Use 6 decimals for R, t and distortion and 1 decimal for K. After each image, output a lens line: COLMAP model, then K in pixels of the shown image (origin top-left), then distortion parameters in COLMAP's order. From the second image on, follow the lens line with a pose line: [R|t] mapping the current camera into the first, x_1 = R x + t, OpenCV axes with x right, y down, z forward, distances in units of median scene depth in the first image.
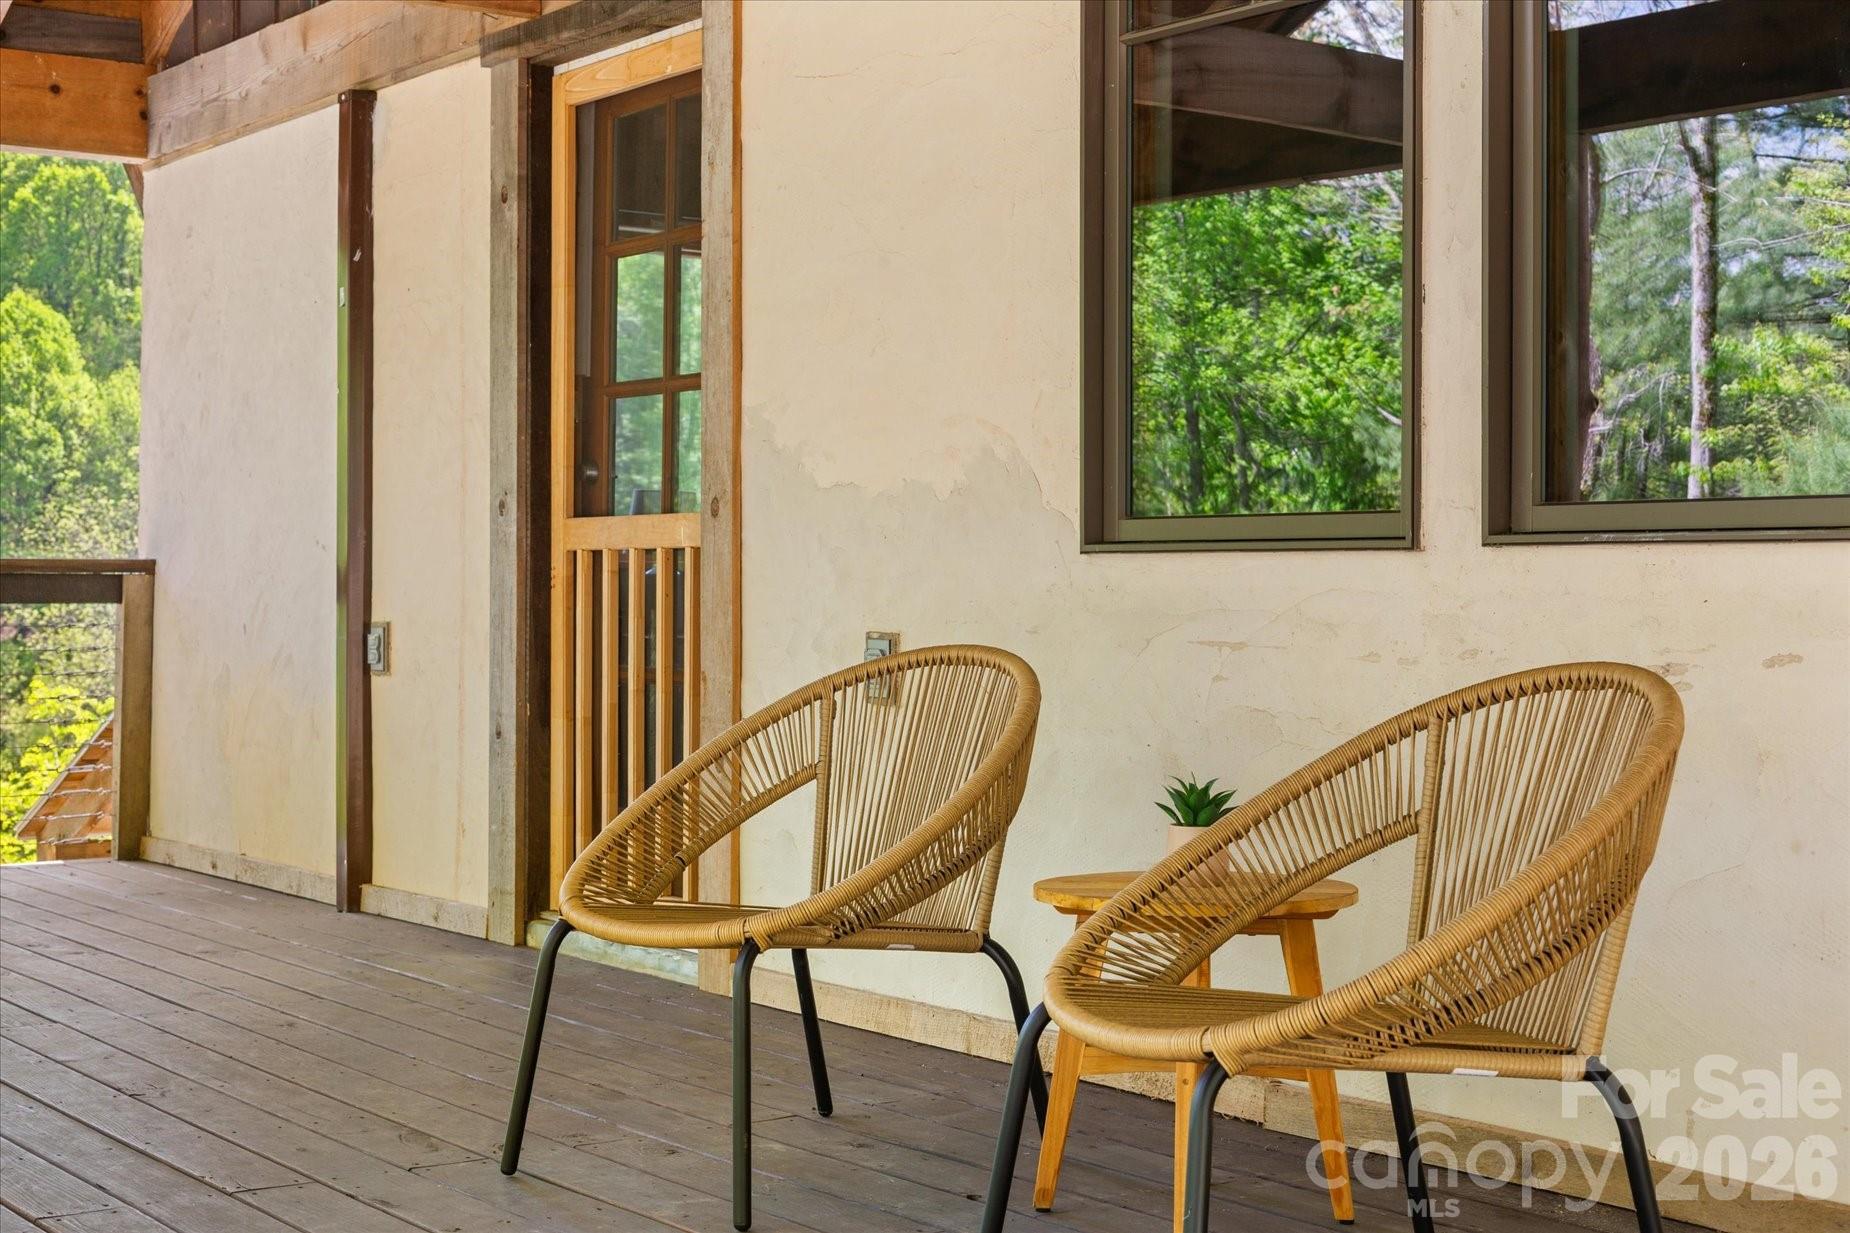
lens RADIAL K [[2645.3, 0, 926.1], [0, 2645.3, 583.8], [0, 0, 1]] dist [-0.009249, 0.011735]
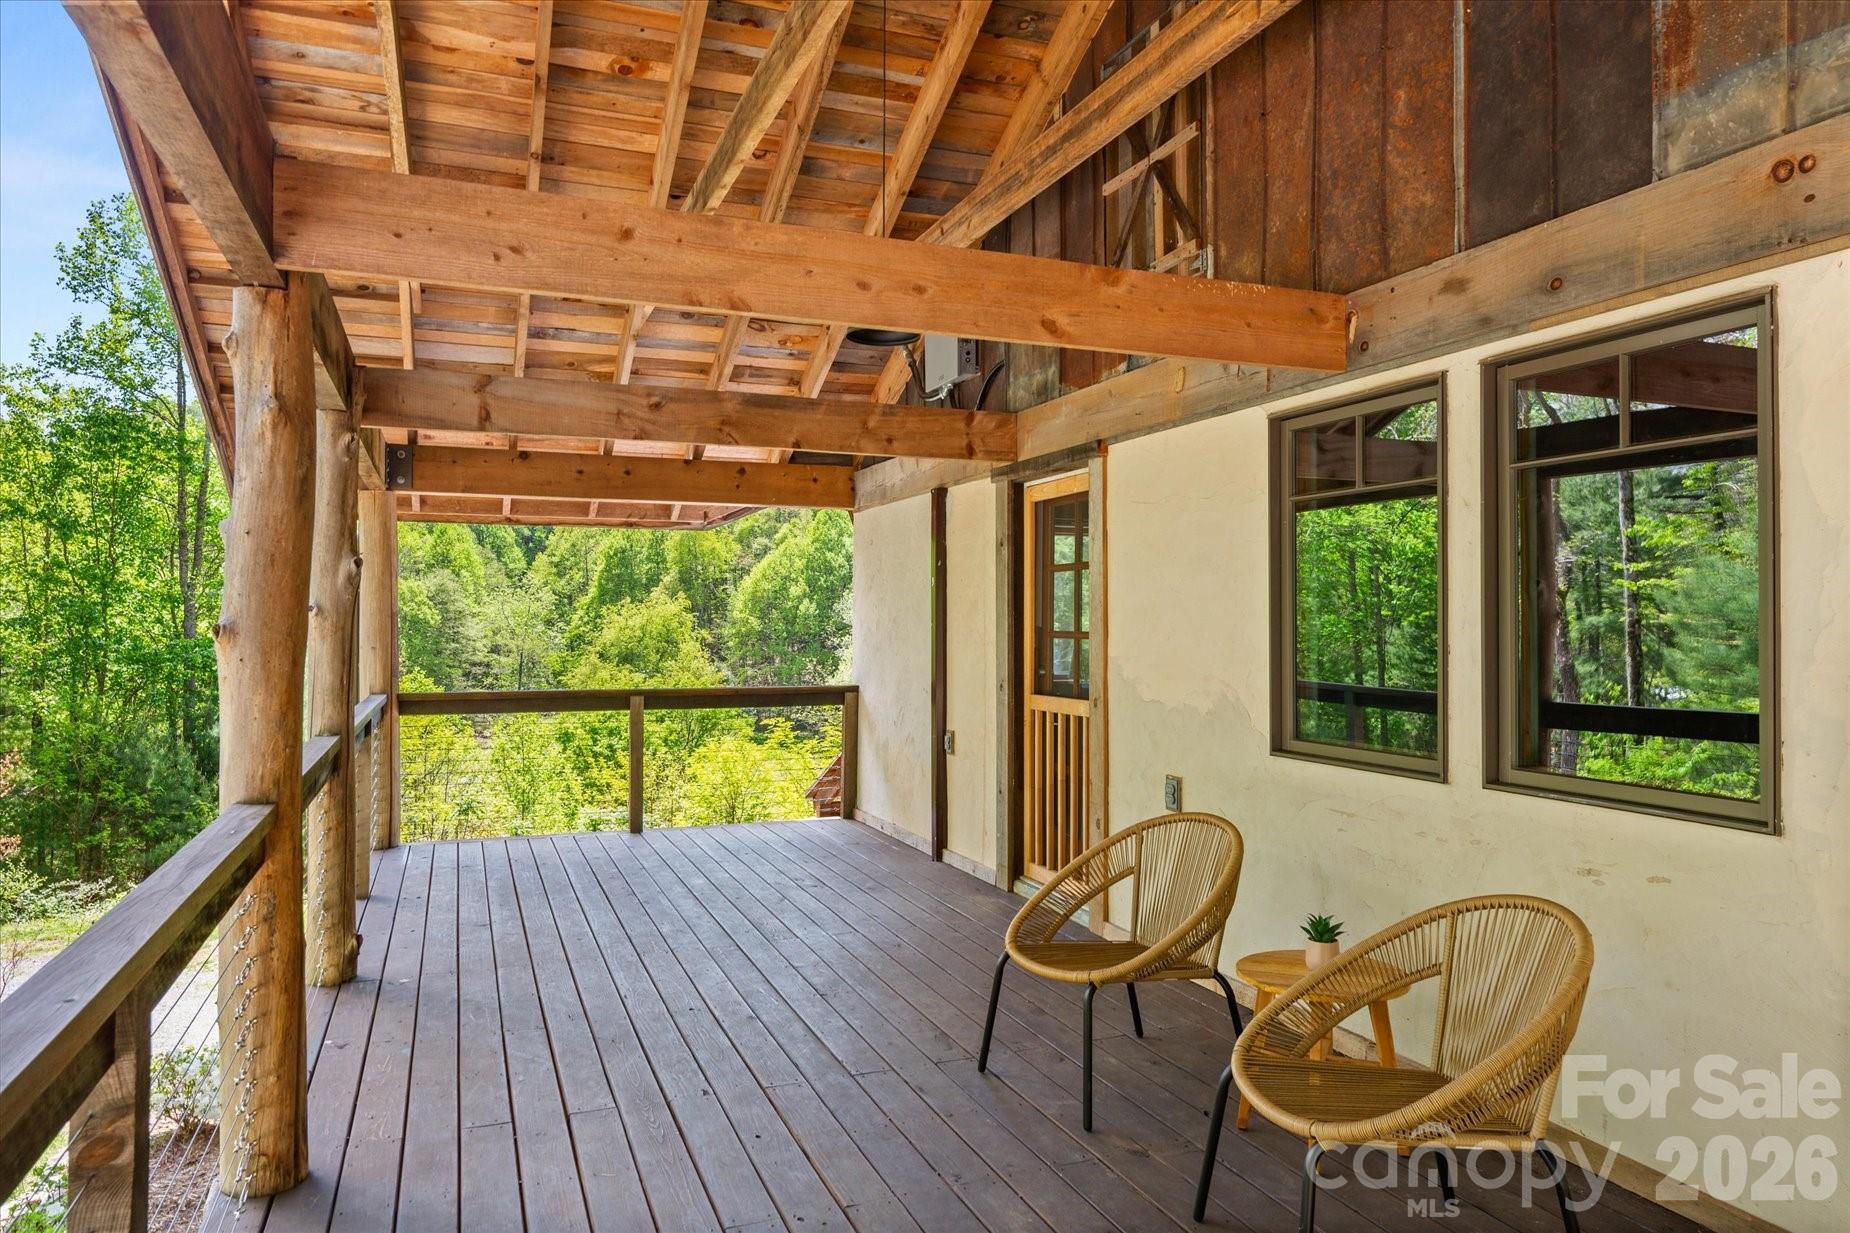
lens RADIAL K [[1183.8, 0, 925.0], [0, 1183.8, 616.5], [0, 0, 1]] dist [-0.004696, 0.001276]
pose [[0.968037, -0.005387, -0.250749, 0.025430], [0.003974, 0.999973, -0.006144, -0.092912], [0.250776, 0.004951, 0.968033, 0.054413]]
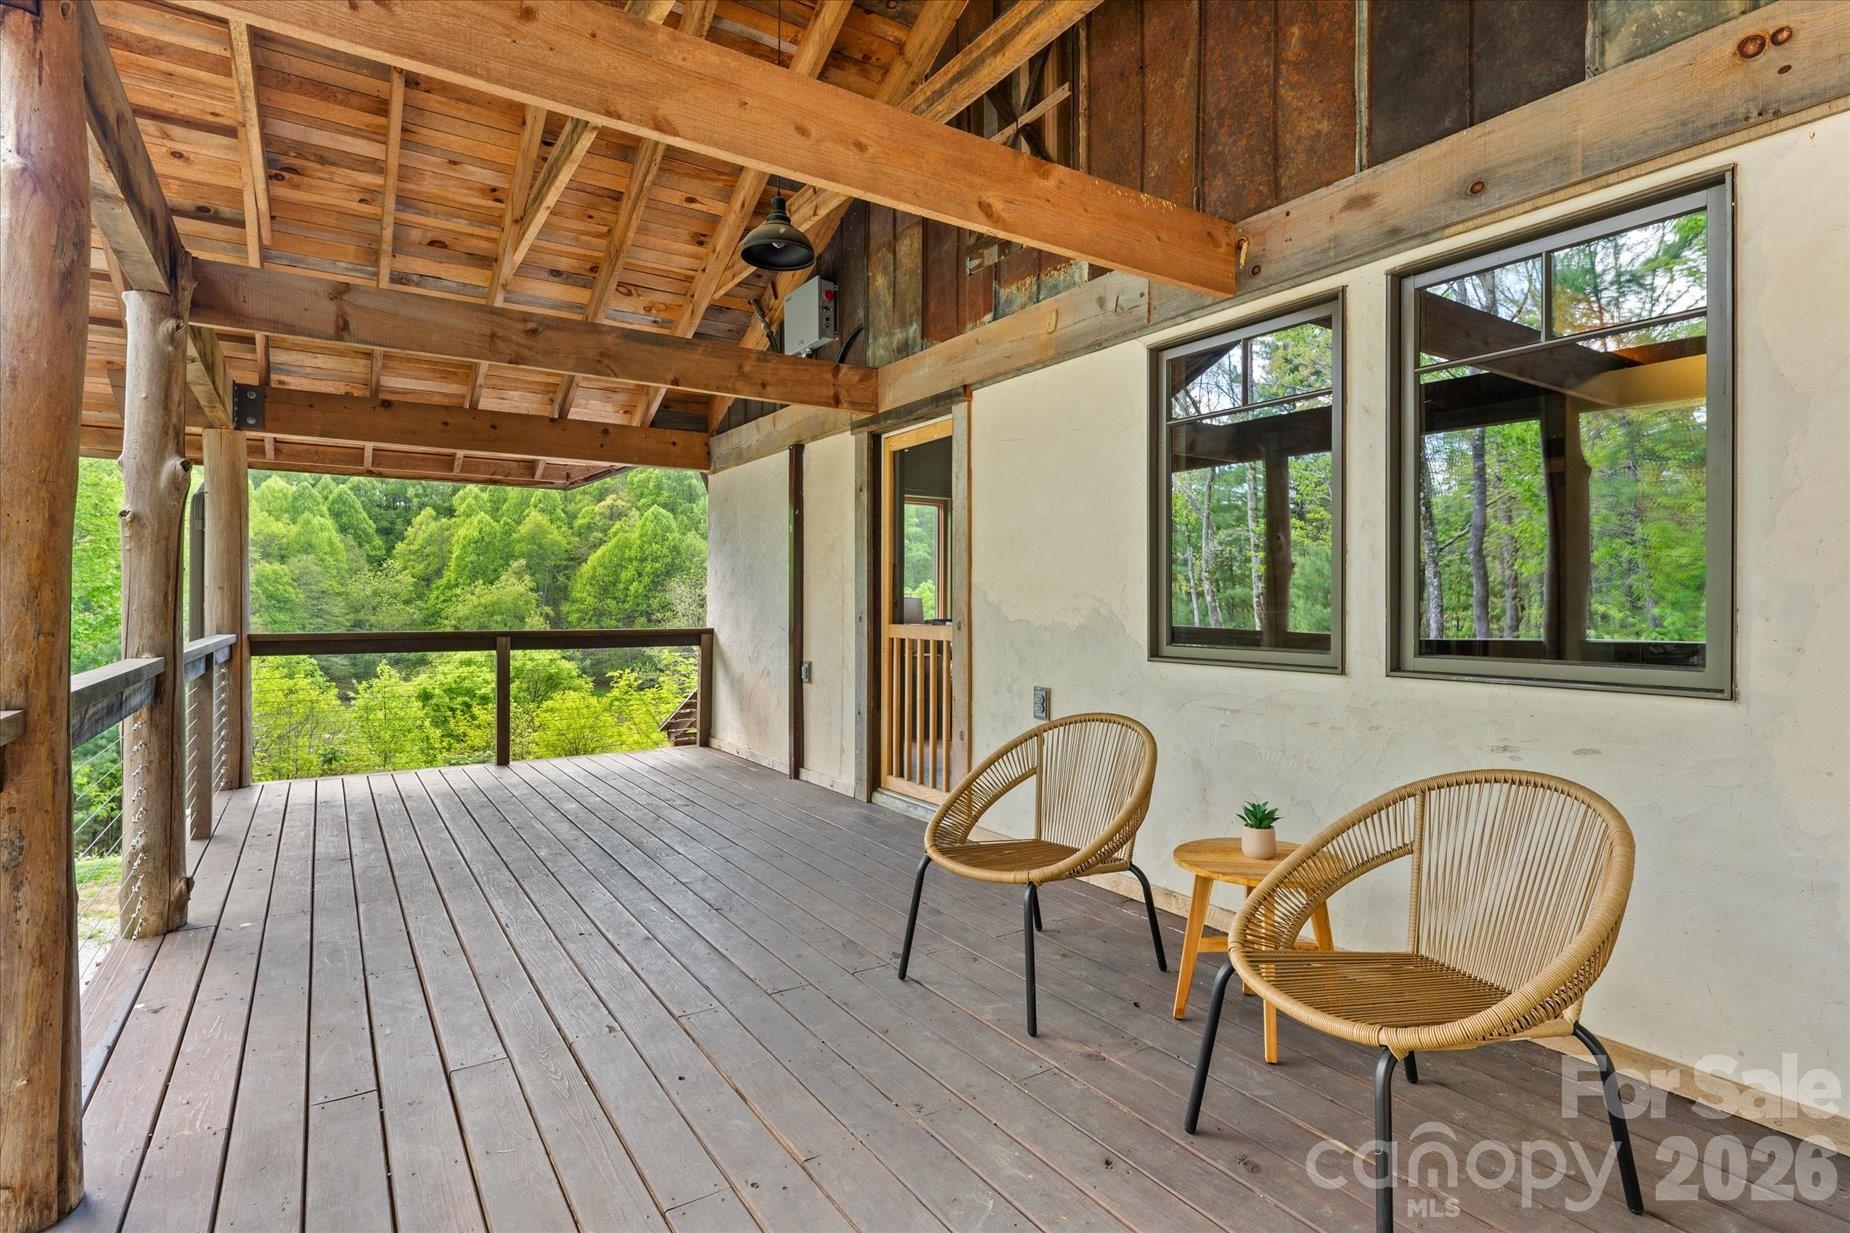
lens RADIAL K [[910.8, 0, 921.5], [0, 910.8, 605.4], [0, 0, 1]] dist [0.000751, 0.000070]
pose [[0.998865, -0.003129, -0.047532, -0.075429], [0.003266, 0.999991, 0.002790, -0.049571], [0.047523, -0.002942, 0.998866, 0.203271]]
